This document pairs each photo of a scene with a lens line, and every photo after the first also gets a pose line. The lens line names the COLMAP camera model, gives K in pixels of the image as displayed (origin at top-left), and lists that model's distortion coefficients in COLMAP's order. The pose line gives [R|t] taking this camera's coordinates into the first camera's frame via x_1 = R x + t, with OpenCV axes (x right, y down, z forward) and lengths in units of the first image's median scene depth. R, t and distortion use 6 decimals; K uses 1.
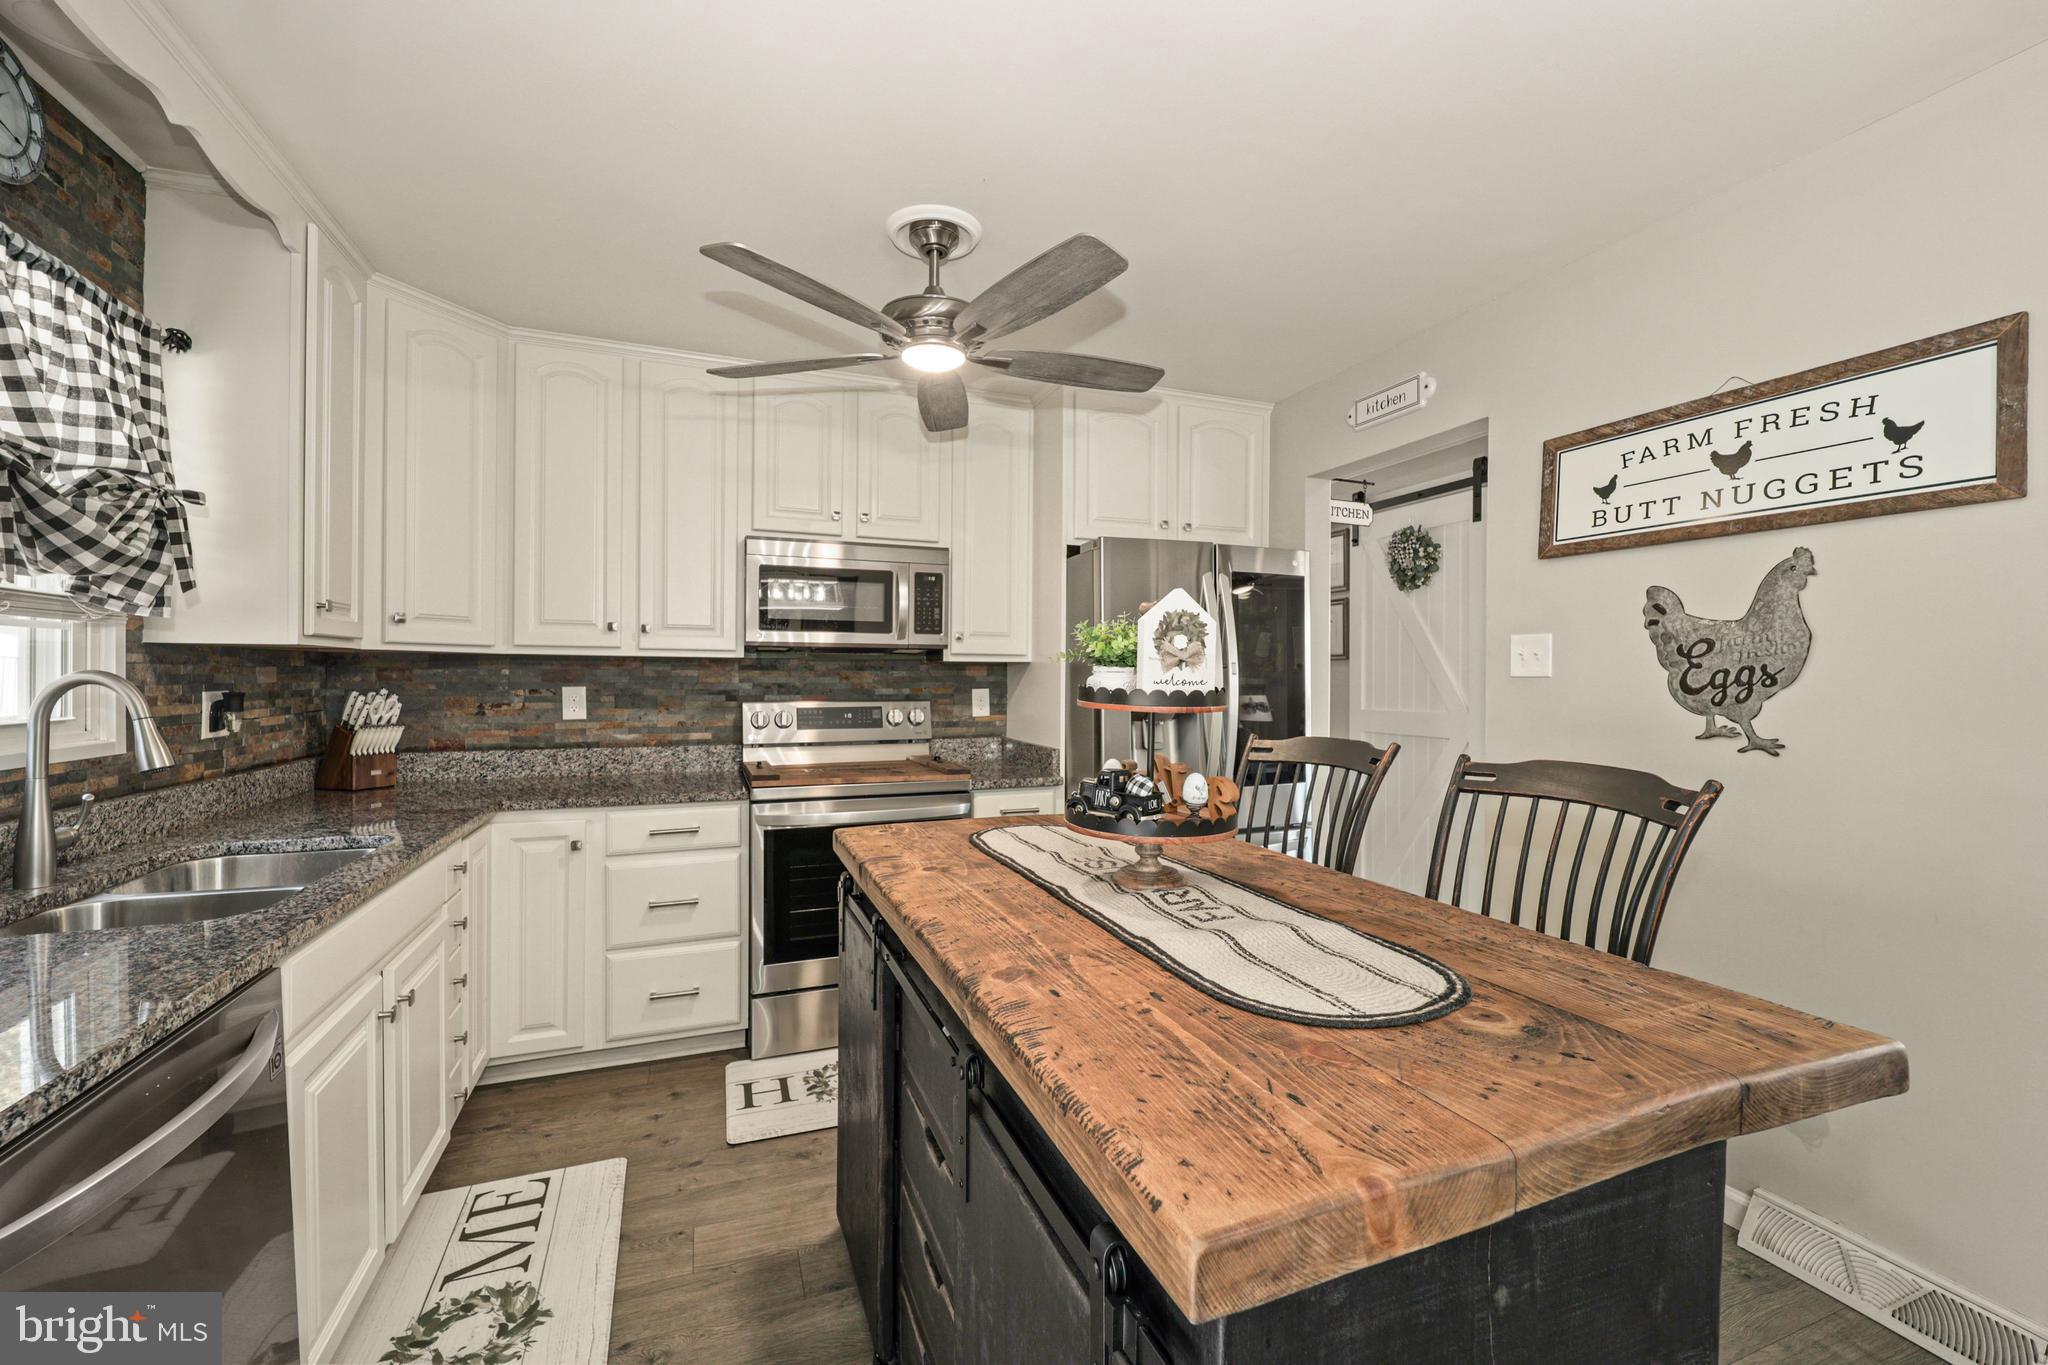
lens RADIAL K [[827.4, 0, 1020.7], [0, 827.4, 677.3], [0, 0, 1]] dist [-0.001149, -0.006914]
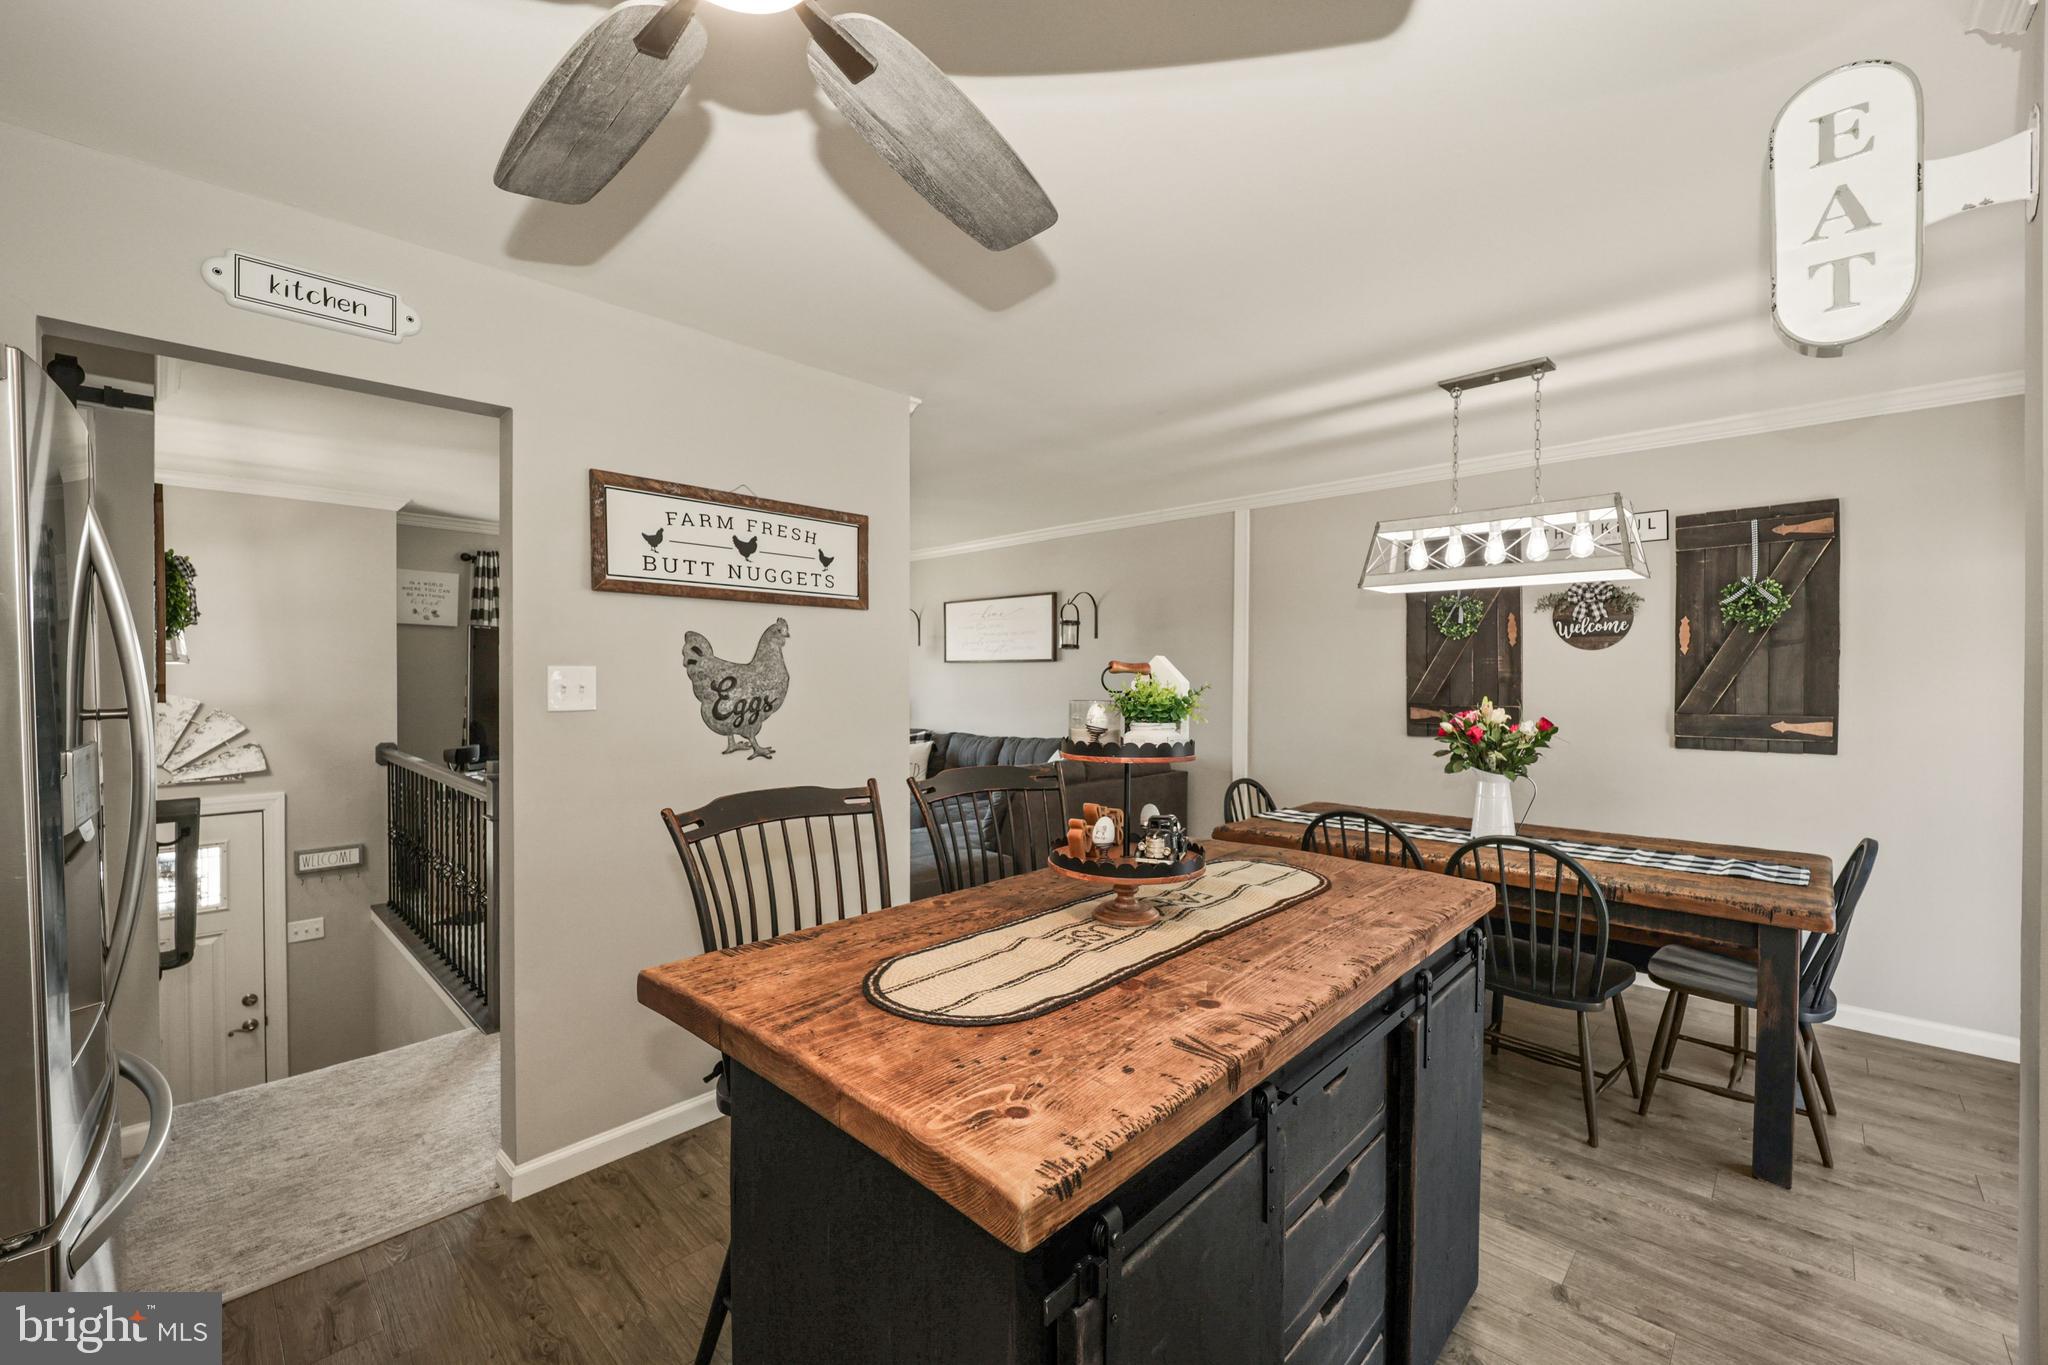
lens RADIAL K [[827.4, 0, 1020.7], [0, 827.4, 677.3], [0, 0, 1]] dist [-0.001149, -0.006914]
pose [[-0.424790, -0.008400, 0.905253, -0.462721], [0.000861, 0.999953, 0.009683, -0.048545], [-0.905292, 0.004892, -0.424763, 0.949064]]
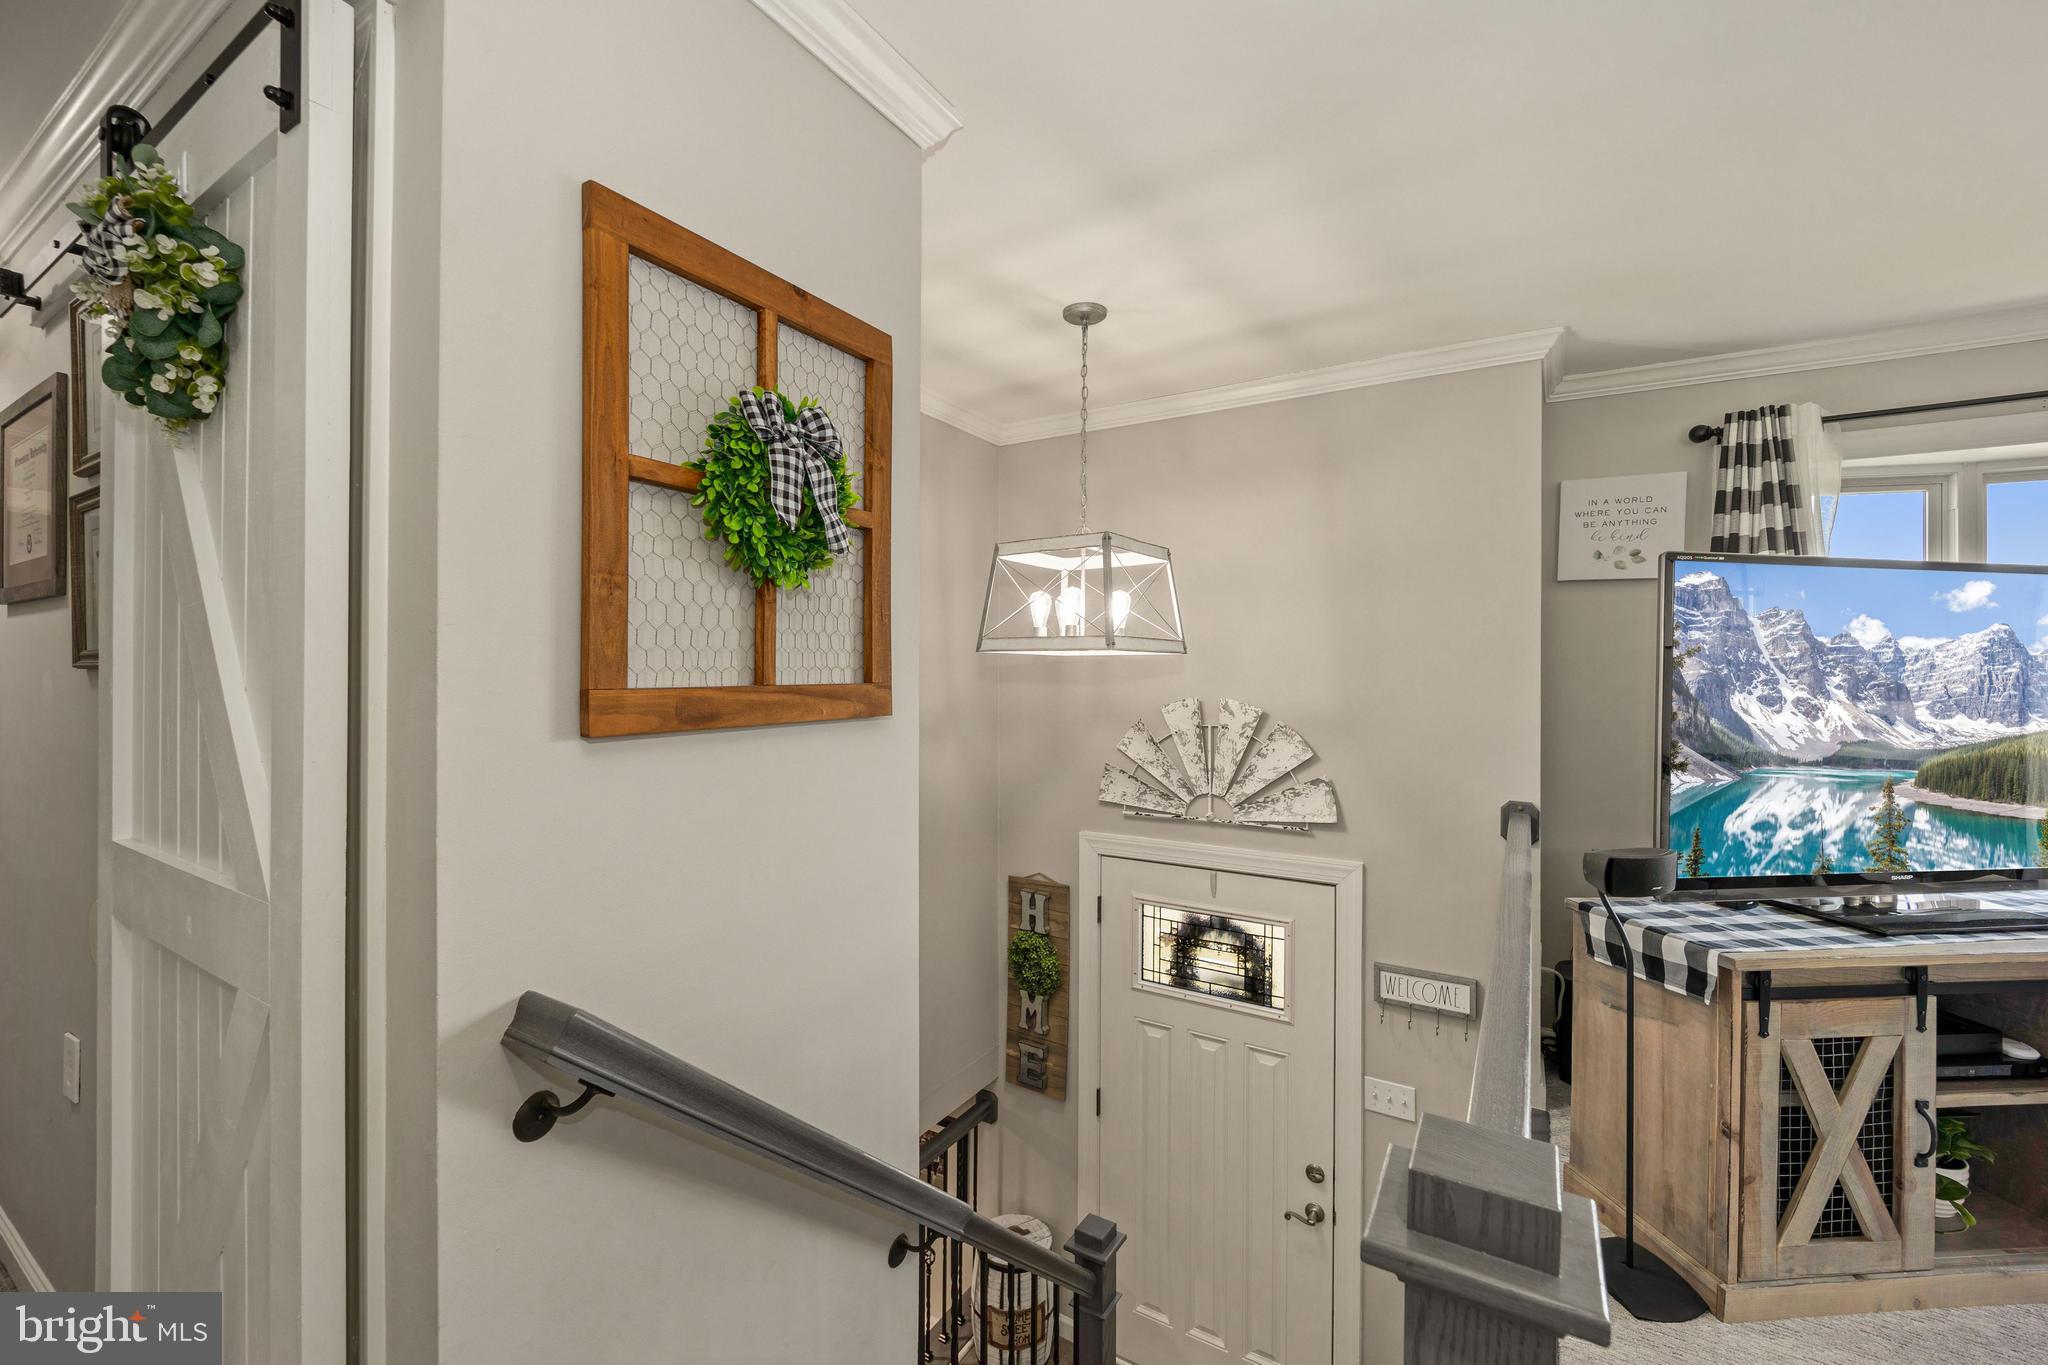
lens RADIAL K [[829.0, 0, 1018.1], [0, 829.0, 669.7], [0, 0, 1]] dist [-0.005693, -0.000414]
pose [[0.794016, 0.001292, 0.607895, 0.893347], [0.000647, 0.999995, -0.002971, -0.037690], [-0.607896, 0.002752, 0.794012, 1.045273]]
